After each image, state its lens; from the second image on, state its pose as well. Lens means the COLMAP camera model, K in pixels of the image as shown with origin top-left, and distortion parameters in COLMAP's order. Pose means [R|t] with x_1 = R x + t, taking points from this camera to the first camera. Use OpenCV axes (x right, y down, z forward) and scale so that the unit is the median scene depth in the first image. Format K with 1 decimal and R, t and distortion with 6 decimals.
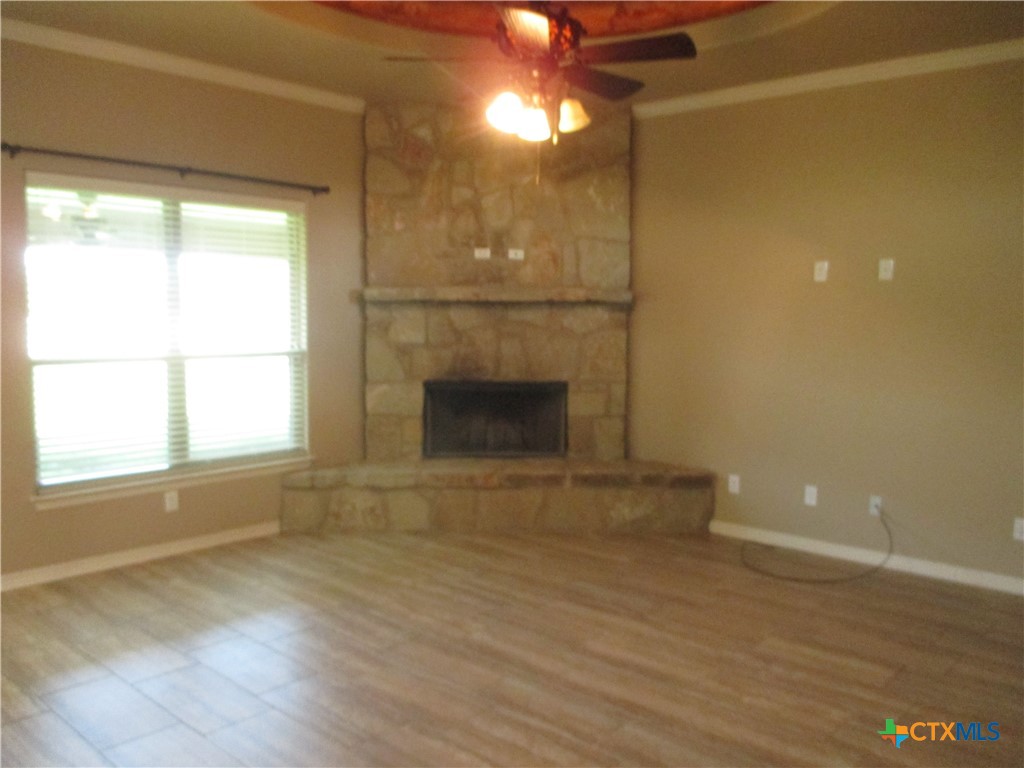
lens RADIAL K [[855.0, 0, 511.2], [0, 855.0, 381.3], [0, 0, 1]] dist [-0.038452, 0.014985]
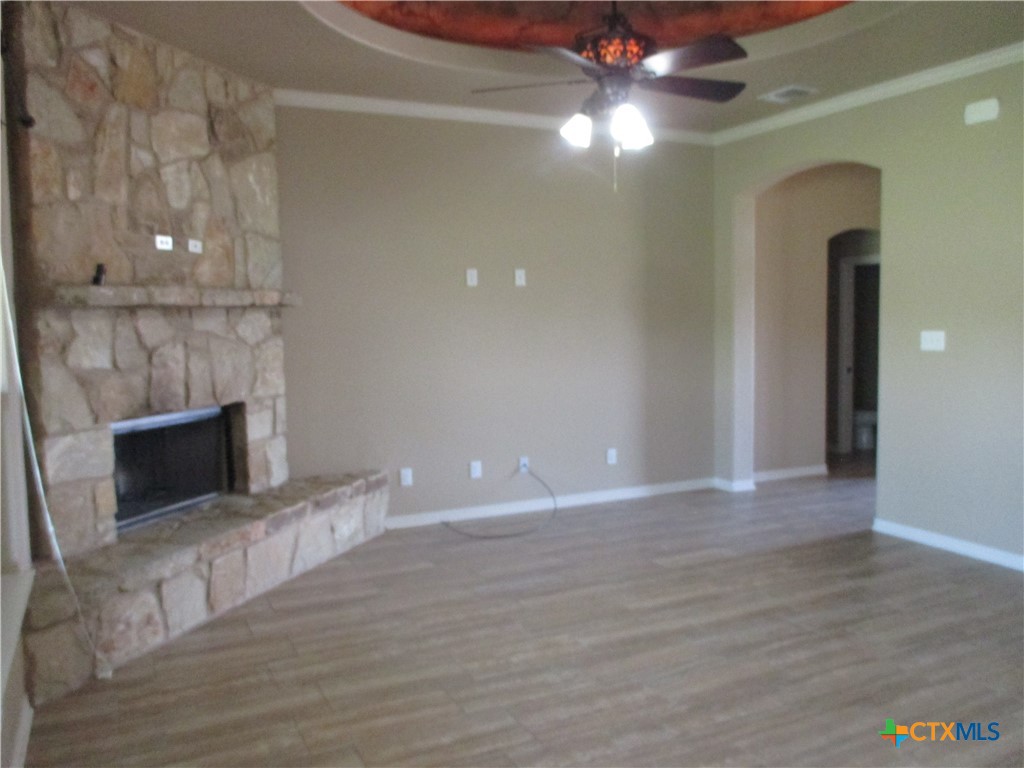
lens RADIAL K [[855.0, 0, 514.8], [0, 855.0, 388.0], [0, 0, 1]] dist [-0.038452, 0.014985]
pose [[0.369989, -0.093713, 0.924298, -0.618174], [0.098096, 0.993279, 0.061440, -0.038945], [-0.923843, 0.067937, 0.376695, 0.445540]]
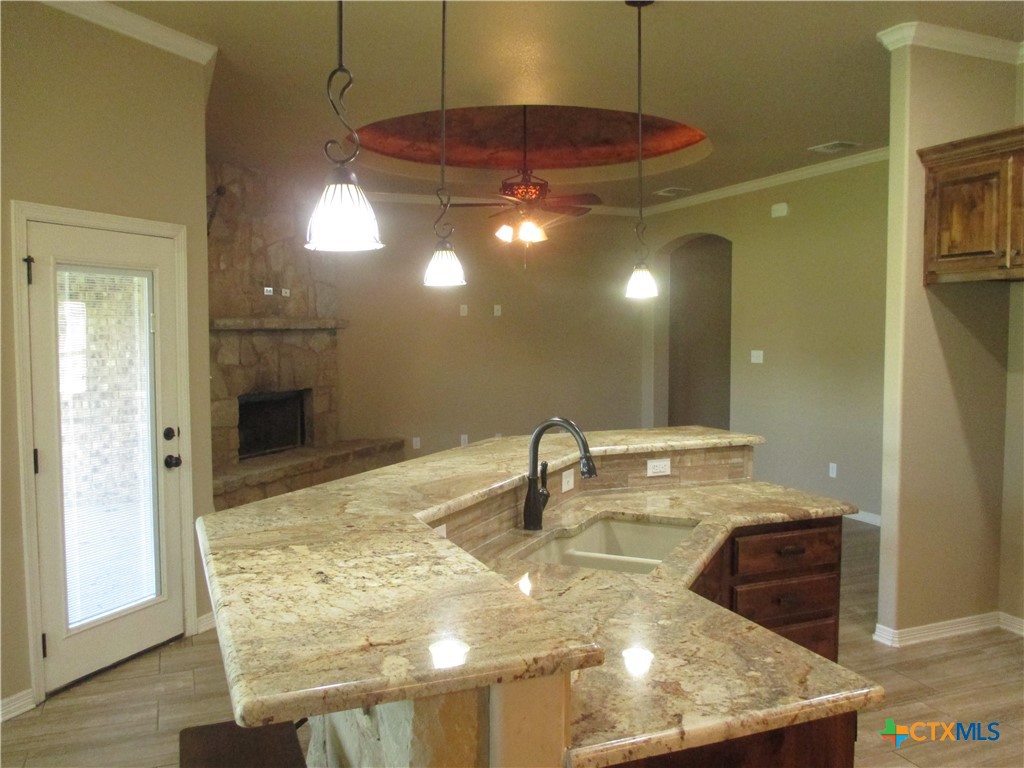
lens RADIAL K [[855.0, 0, 510.3], [0, 855.0, 383.1], [0, 0, 1]] dist [-0.038452, 0.014985]
pose [[0.433207, -0.065865, 0.898885, -1.017529], [0.083666, 0.995959, 0.032656, -0.025822], [-0.897403, 0.061059, 0.436966, 0.138837]]
